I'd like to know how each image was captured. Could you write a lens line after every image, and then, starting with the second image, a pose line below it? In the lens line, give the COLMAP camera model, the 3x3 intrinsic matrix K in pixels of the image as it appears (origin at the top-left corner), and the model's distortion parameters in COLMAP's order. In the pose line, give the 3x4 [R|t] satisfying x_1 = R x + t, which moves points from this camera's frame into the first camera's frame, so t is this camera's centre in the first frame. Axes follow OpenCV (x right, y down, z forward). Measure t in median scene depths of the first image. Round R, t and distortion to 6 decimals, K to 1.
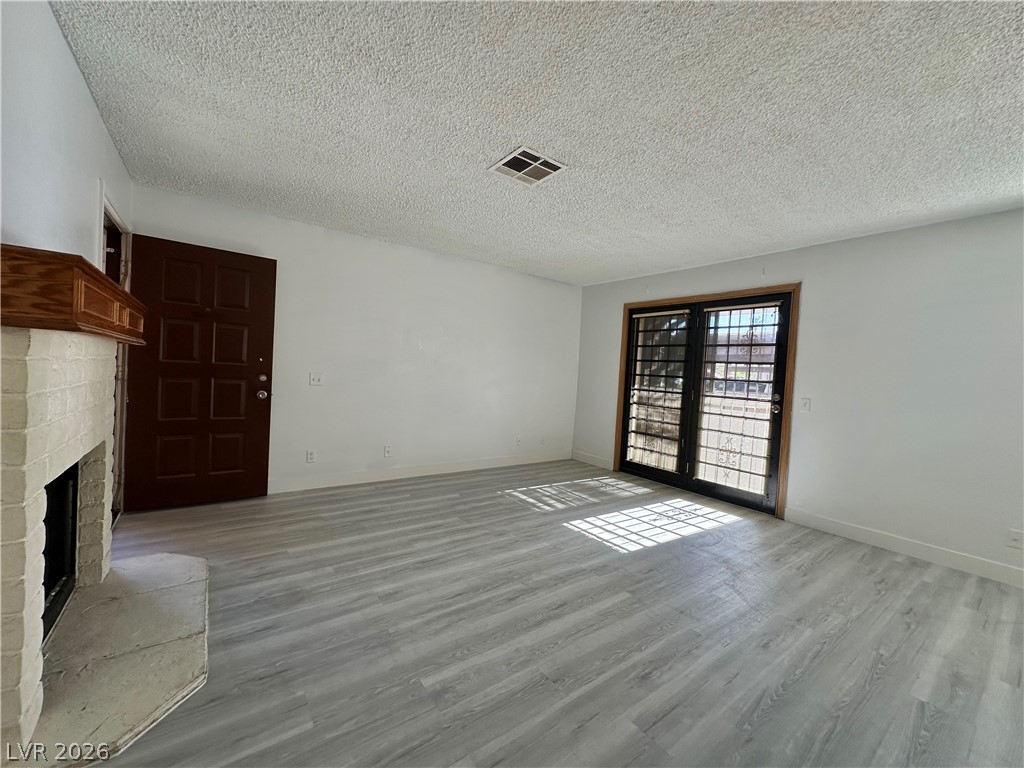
lens RADIAL K [[409.9, 0, 510.8], [0, 409.9, 383.9], [0, 0, 1]] dist [-0.006663, 0.001756]
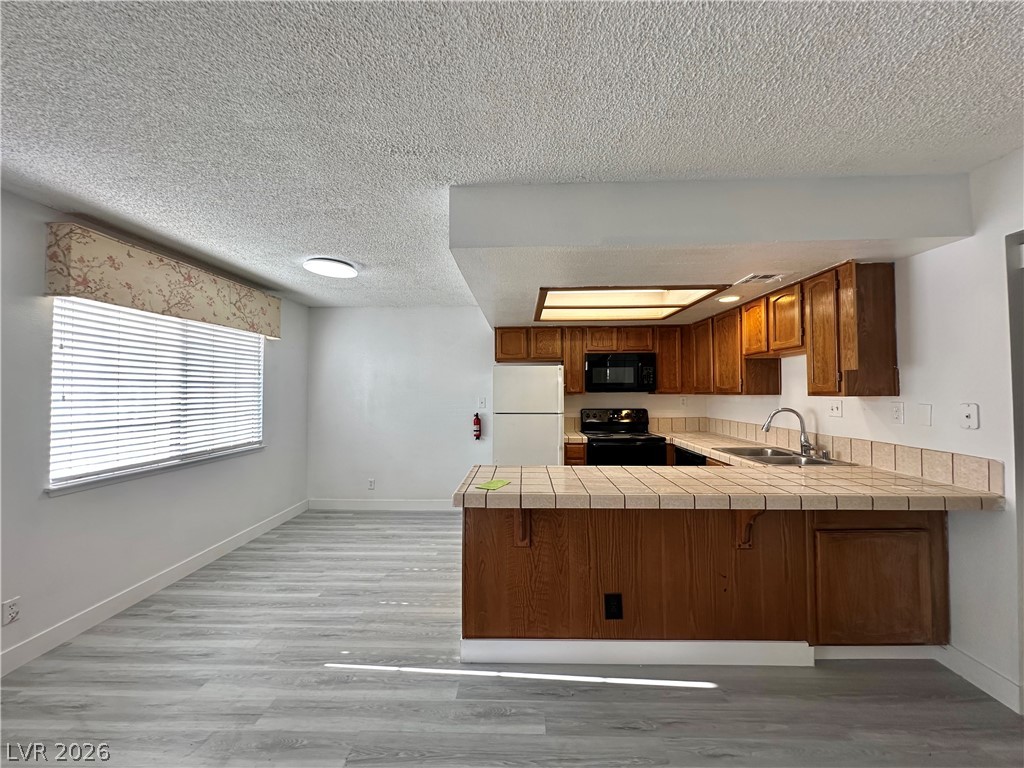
lens RADIAL K [[409.9, 0, 511.5], [0, 409.9, 382.8], [0, 0, 1]] dist [-0.006663, 0.001756]
pose [[-0.787525, -0.036332, 0.615210, 0.061156], [-0.016560, 0.999148, 0.037807, -0.074868], [-0.616060, 0.019586, -0.787456, 0.674624]]
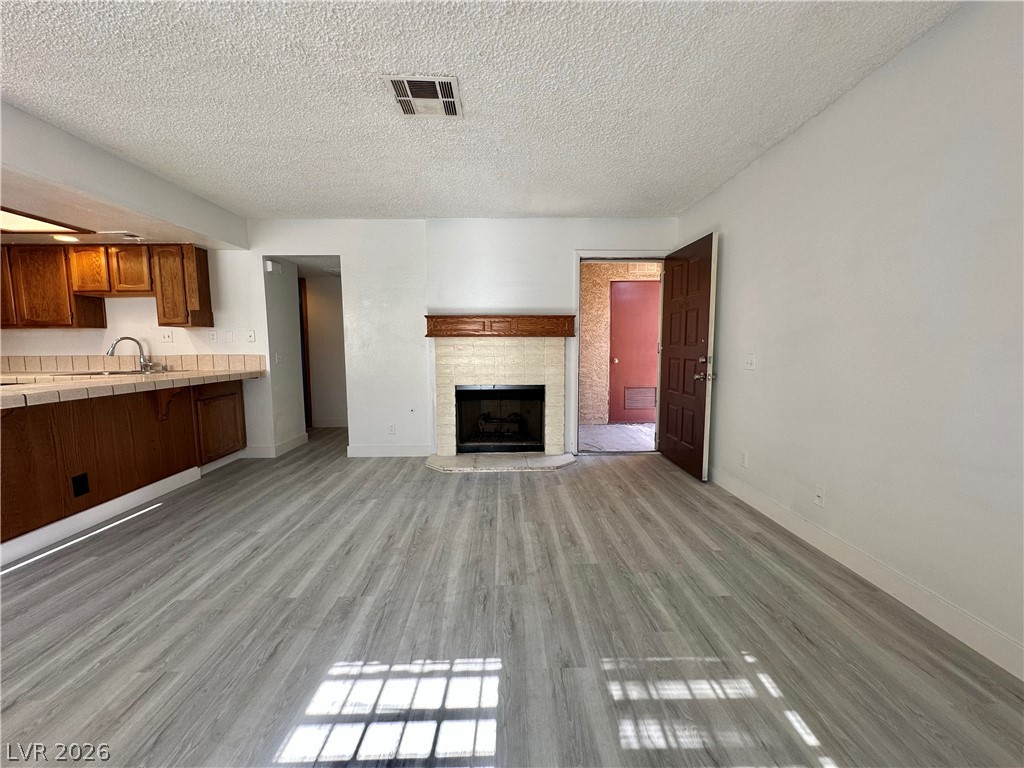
lens RADIAL K [[409.9, 0, 511.0], [0, 409.9, 383.1], [0, 0, 1]] dist [-0.006663, 0.001756]
pose [[-0.571751, 0.026238, -0.820008, 0.452132], [-0.049813, 0.996534, 0.066619, -0.000092], [0.818914, 0.078937, -0.568462, 1.157195]]
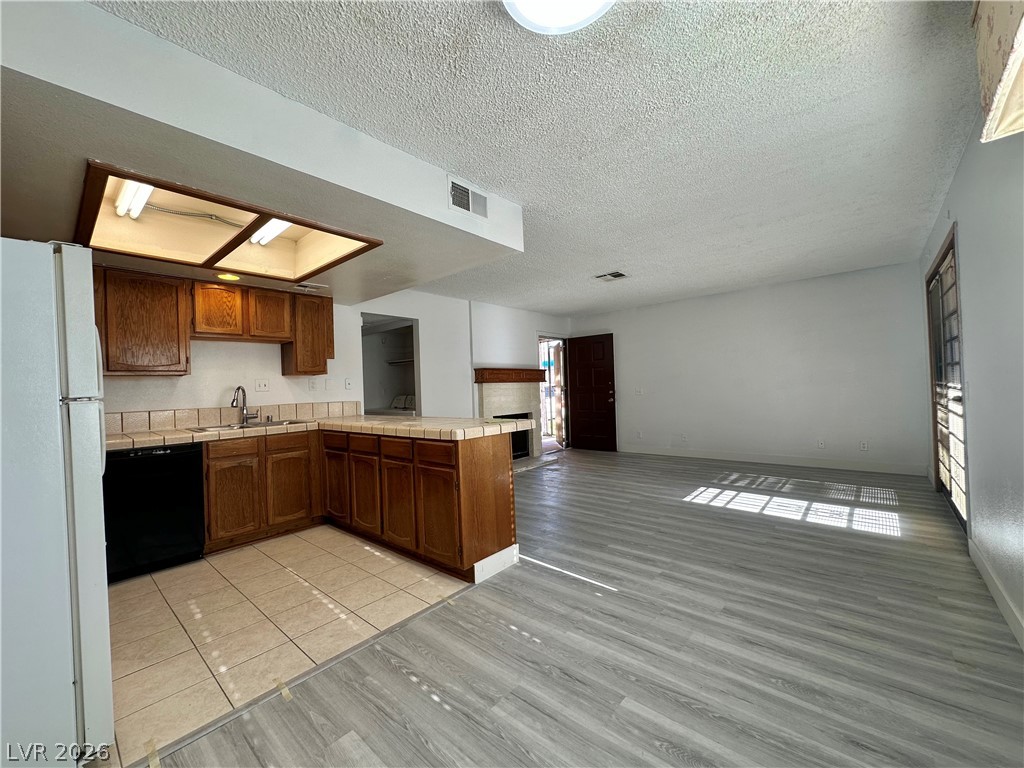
lens RADIAL K [[409.9, 0, 512.5], [0, 409.9, 383.4], [0, 0, 1]] dist [-0.006663, 0.001756]
pose [[0.214039, -0.070156, -0.974303, 1.247081], [0.016448, 0.997535, -0.068215, 0.073450], [0.976687, -0.001425, 0.214665, 0.081544]]
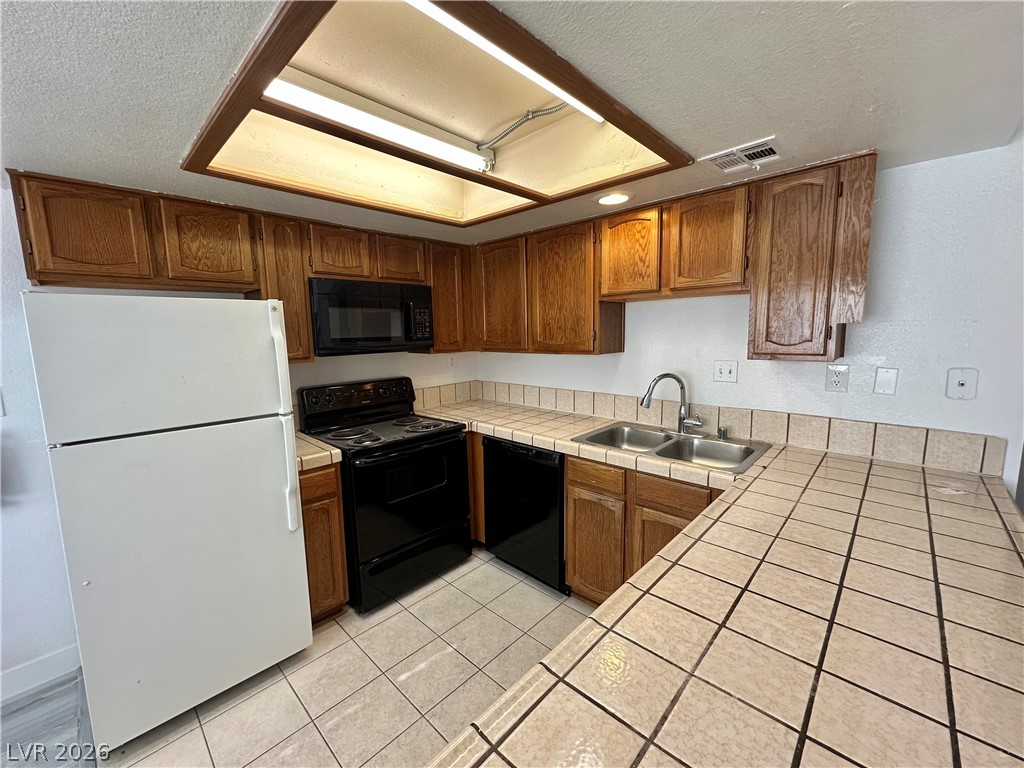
lens RADIAL K [[409.9, 0, 511.4], [0, 409.9, 381.9], [0, 0, 1]] dist [-0.006663, 0.001756]
pose [[-0.984131, -0.009792, -0.177172, 0.475033], [-0.036924, 0.987920, 0.150500, -0.070190], [0.173558, 0.154654, -0.972605, 0.208145]]
